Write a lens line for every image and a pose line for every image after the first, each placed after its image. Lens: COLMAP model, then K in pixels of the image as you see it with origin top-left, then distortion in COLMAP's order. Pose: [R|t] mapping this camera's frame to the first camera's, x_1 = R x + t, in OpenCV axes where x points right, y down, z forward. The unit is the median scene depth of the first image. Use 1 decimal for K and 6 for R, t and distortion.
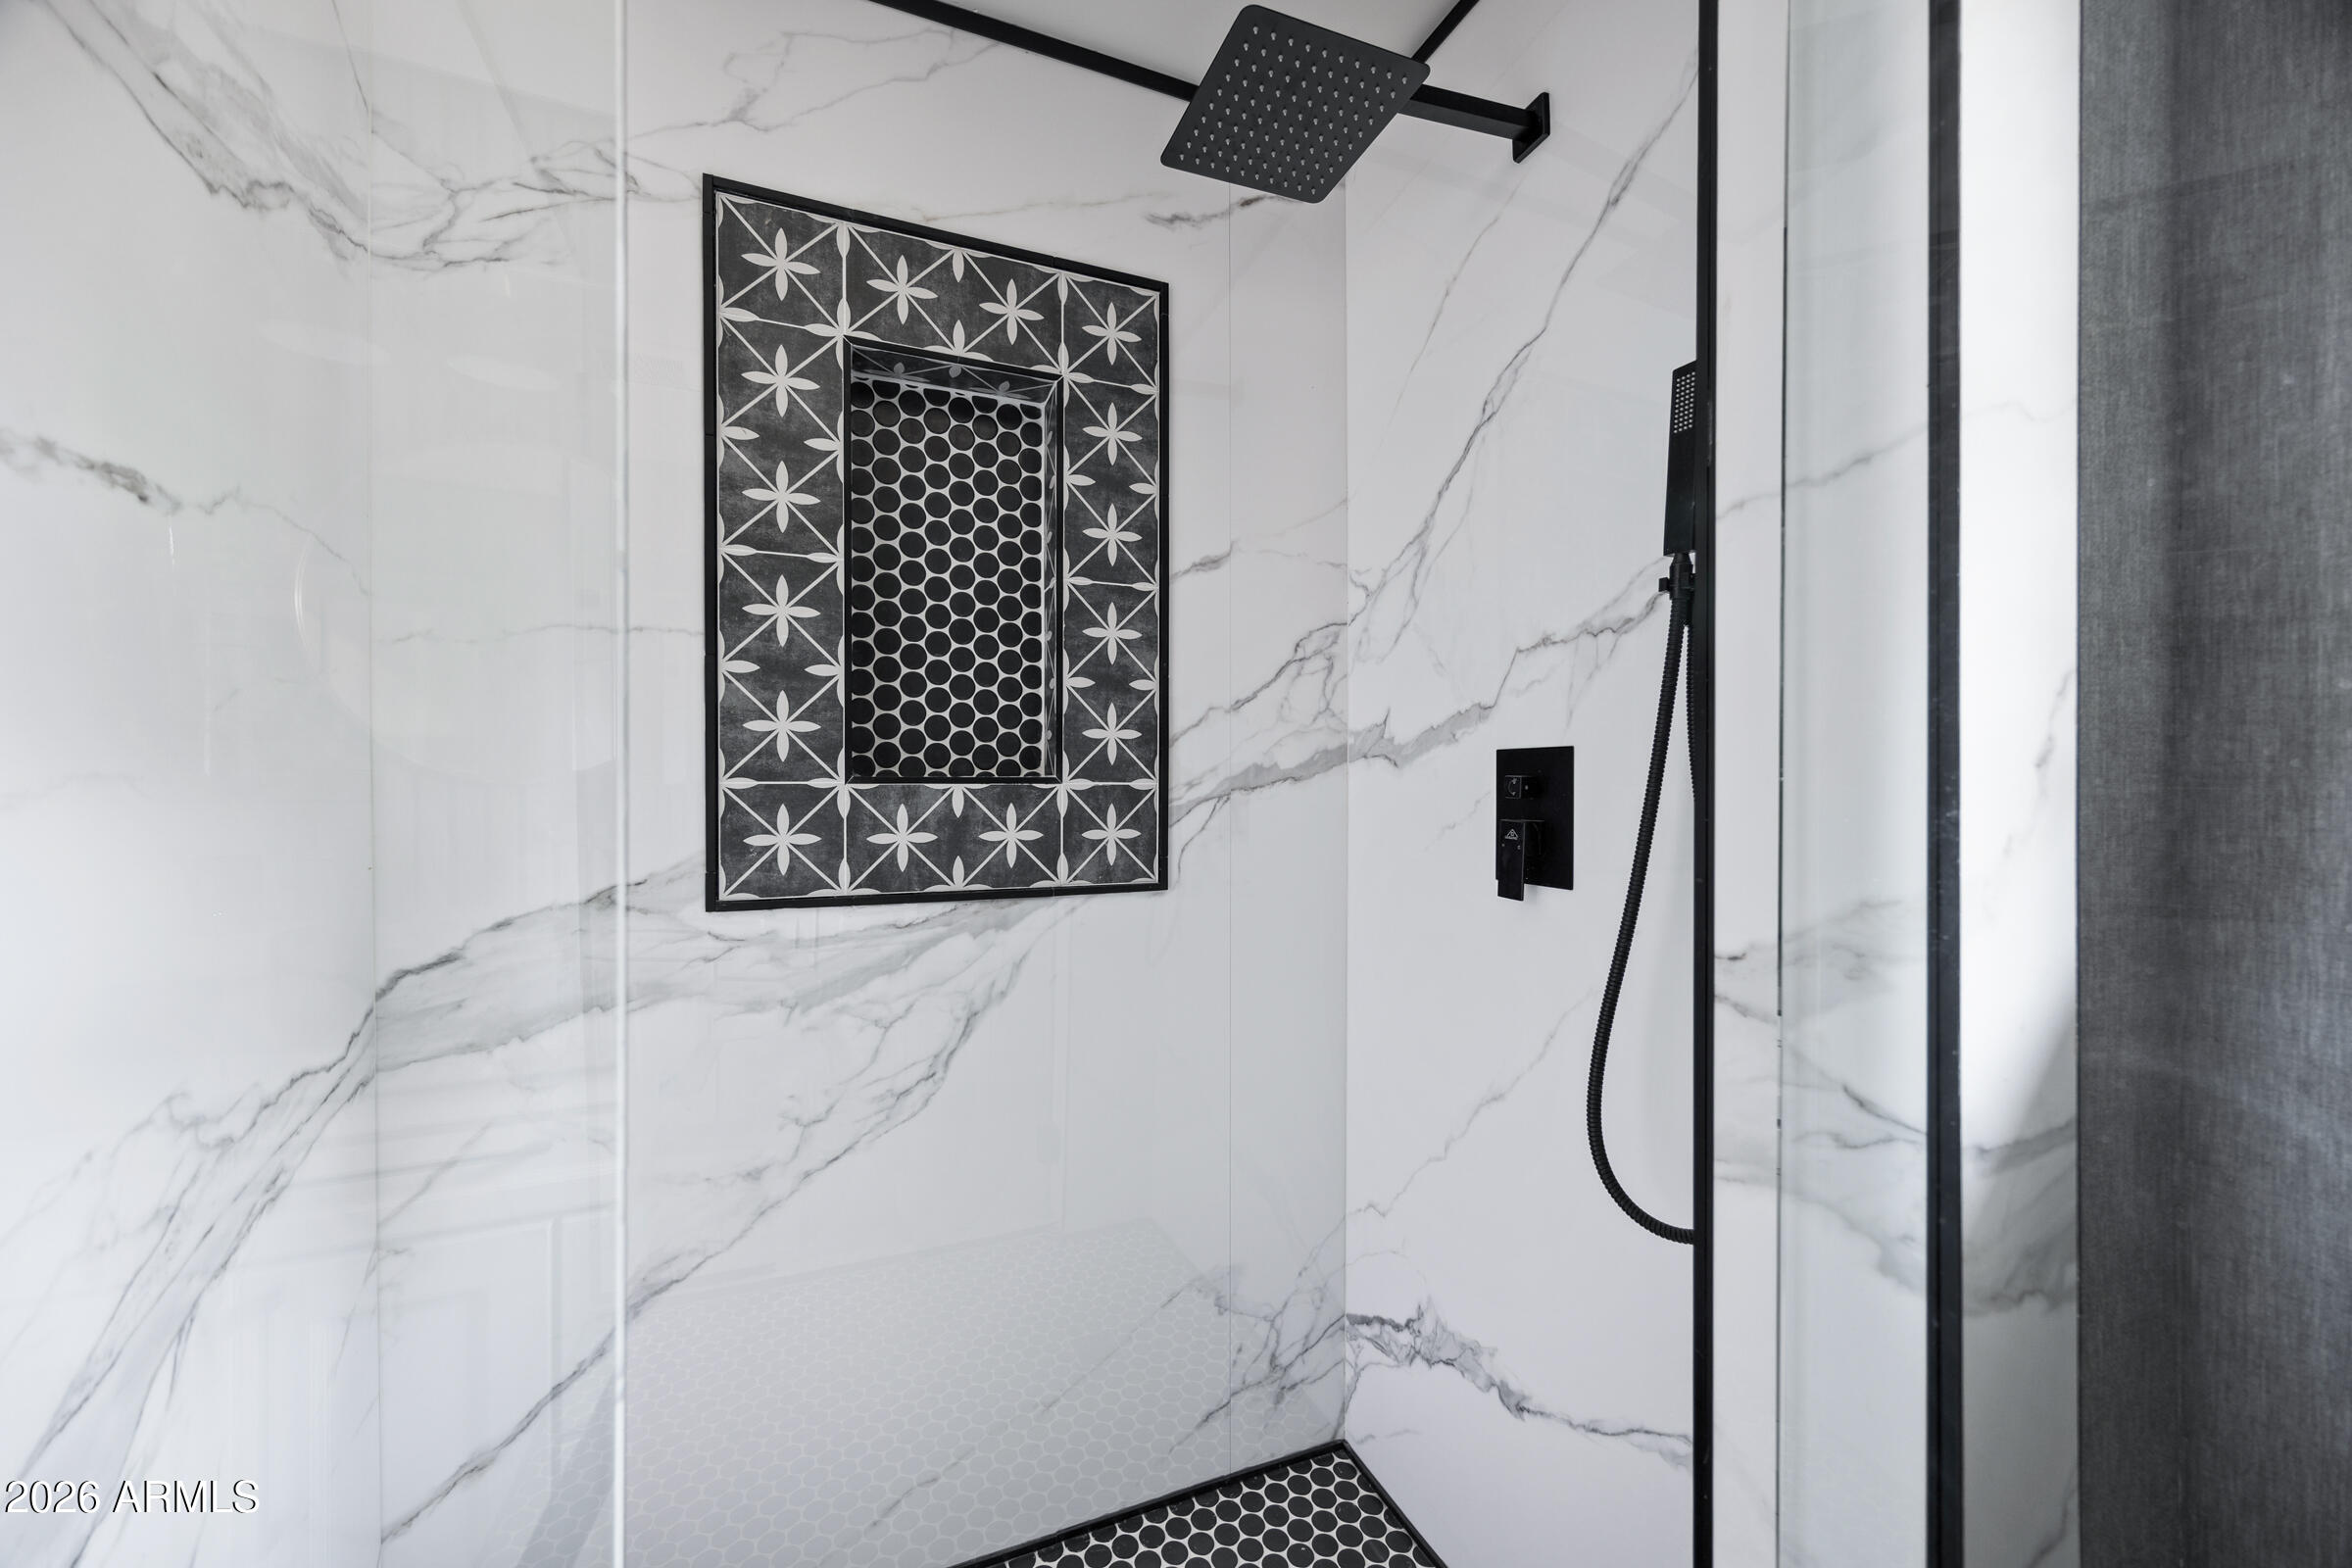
lens RADIAL K [[899.0, 0, 1159.7], [0, 899.0, 788.9], [0, 0, 1]] dist [0.007460, 0.000034]
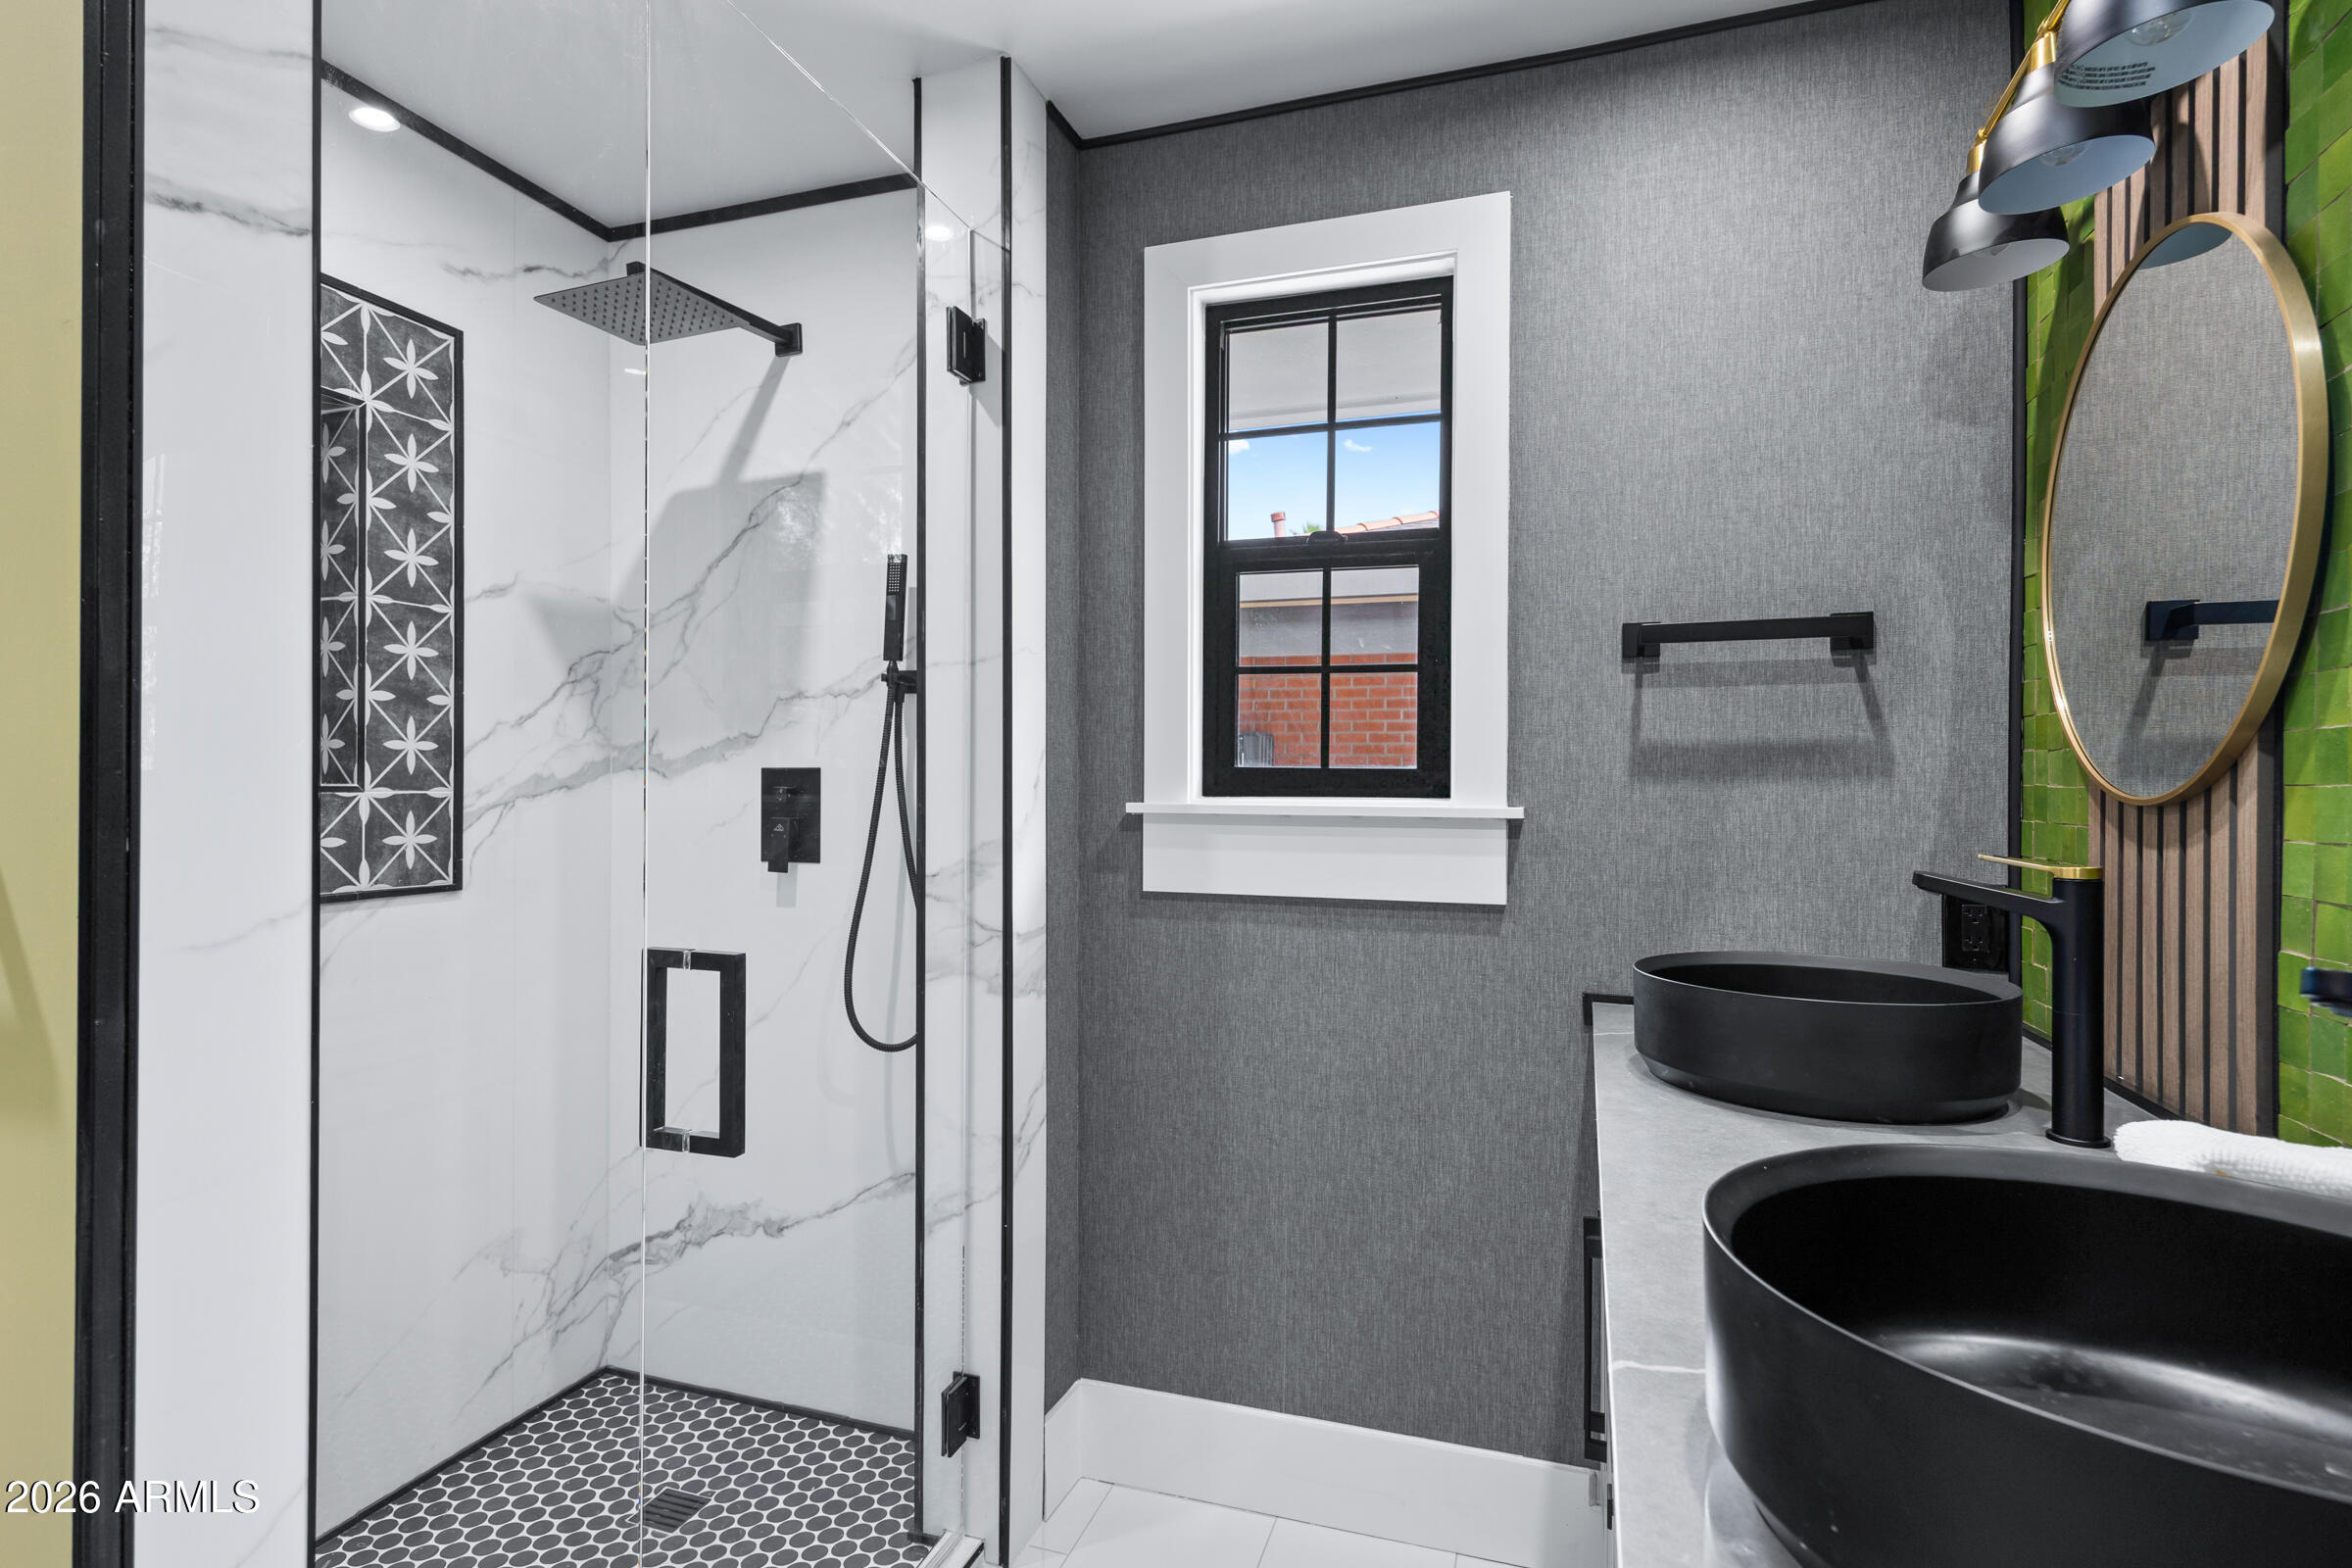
lens RADIAL K [[1186.6, 0, 1175.2], [0, 1186.6, 790.0], [0, 0, 1]] dist [-0.003371, -0.000394]
pose [[0.649463, 0.000834, 0.760393, -0.527139], [0.001576, 0.999996, -0.002443, -0.003450], [-0.760392, 0.002785, 0.649458, -0.588711]]
